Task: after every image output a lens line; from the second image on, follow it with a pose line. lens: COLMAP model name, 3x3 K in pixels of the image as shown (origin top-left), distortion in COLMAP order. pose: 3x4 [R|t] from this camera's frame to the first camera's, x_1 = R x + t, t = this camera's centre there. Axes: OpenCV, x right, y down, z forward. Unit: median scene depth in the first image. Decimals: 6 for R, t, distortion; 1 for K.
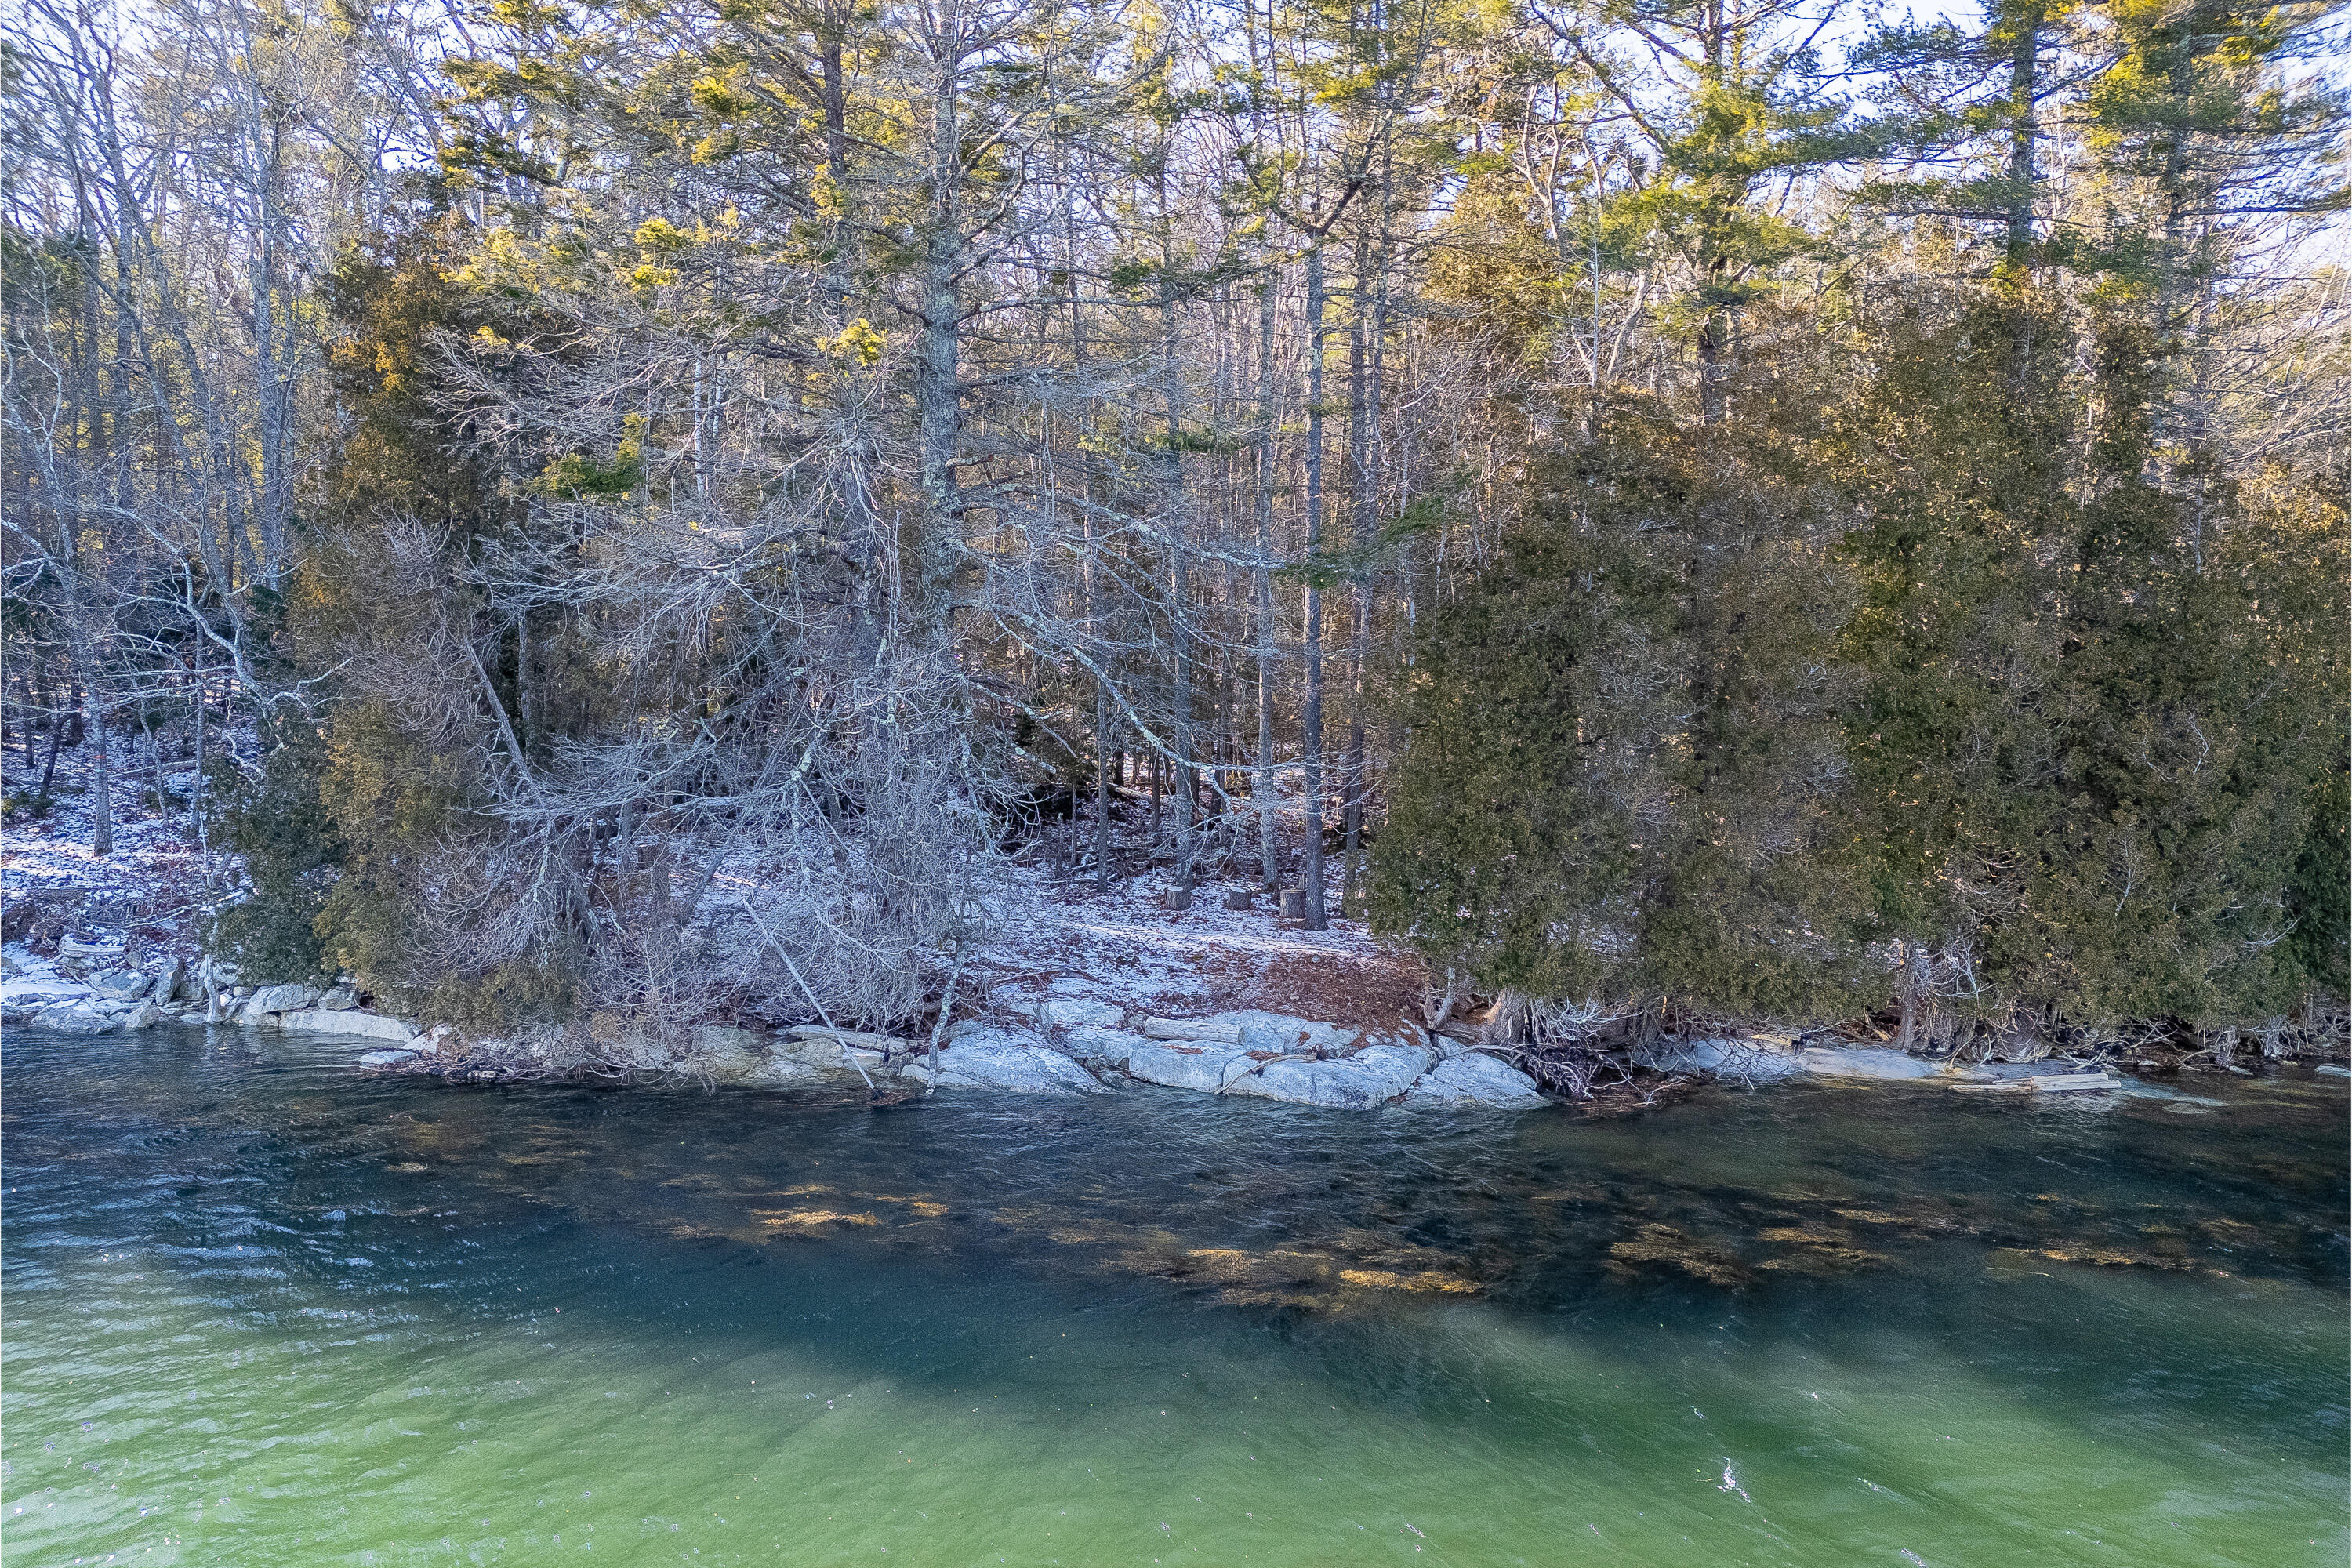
lens RADIAL K [[1707.2, 0, 1176.0], [0, 1707.2, 784.0], [0, 0, 1]] dist [0.064815, -0.064824]
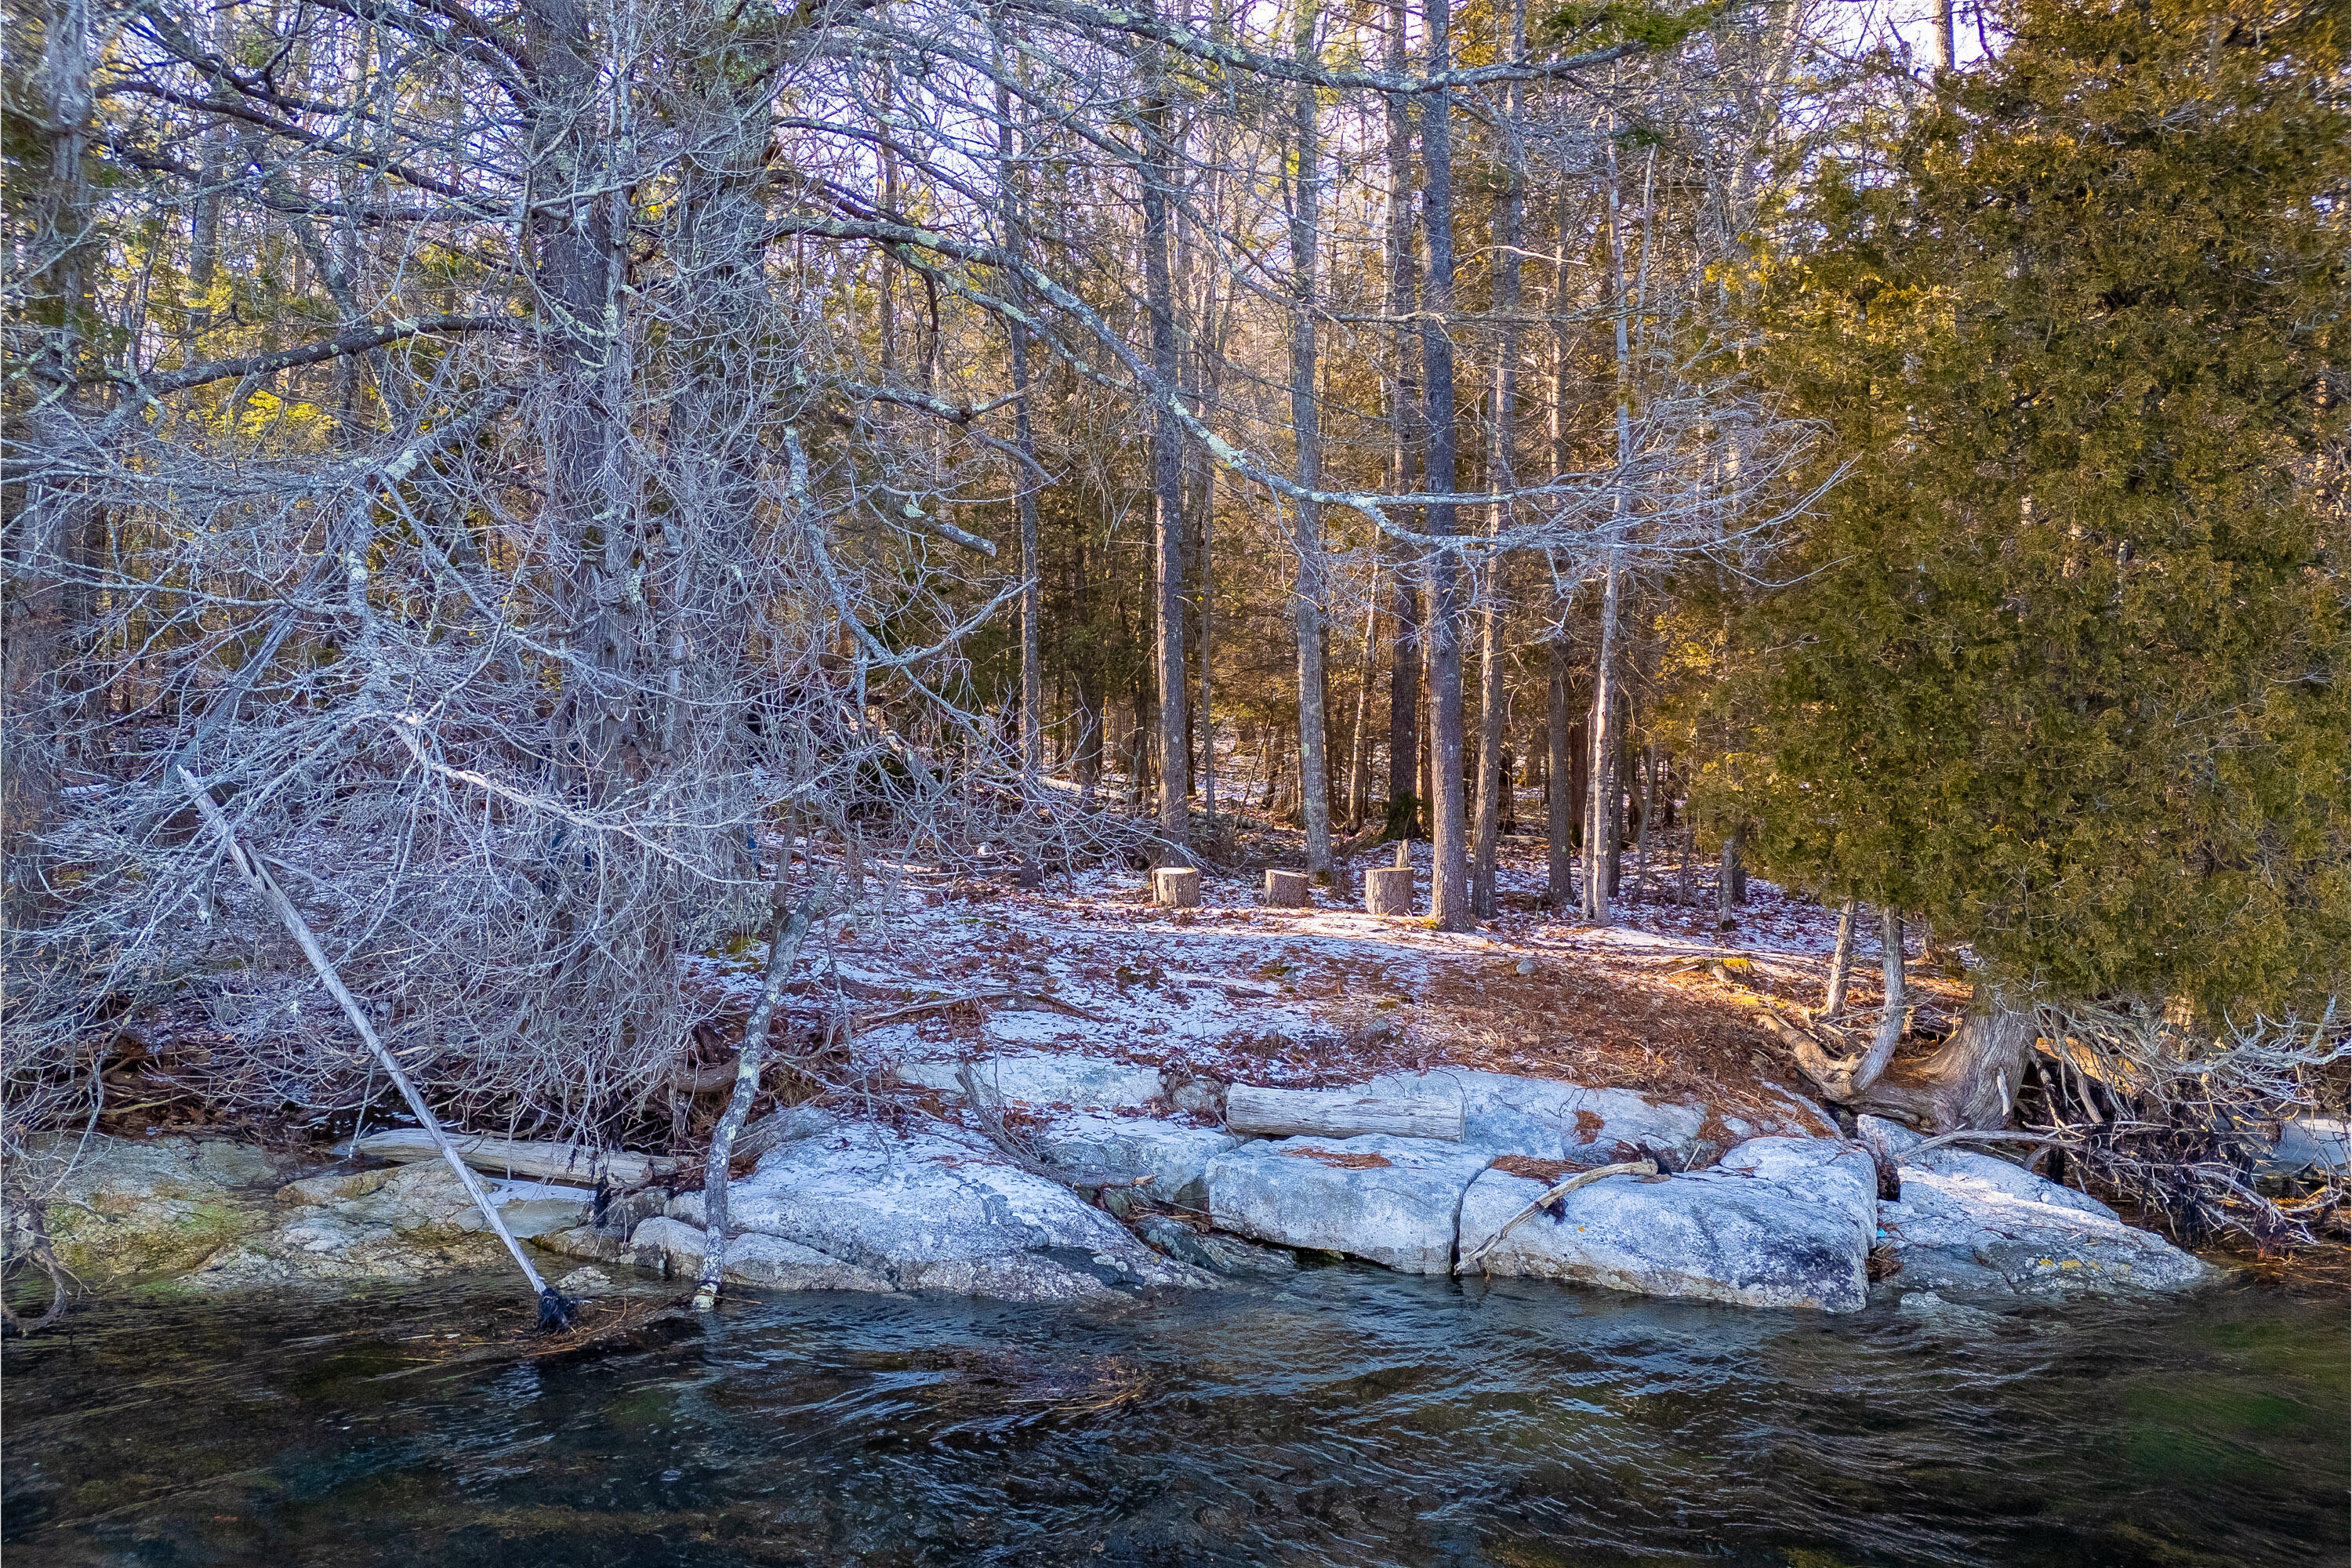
lens RADIAL K [[1707.2, 0, 1176.0], [0, 1707.2, 784.0], [0, 0, 1]] dist [0.064815, -0.064824]
pose [[0.992770, -0.002482, 0.120008, -0.081174], [0.011081, 0.997412, -0.071045, 0.090968], [-0.119521, 0.071862, 0.990228, 0.569088]]
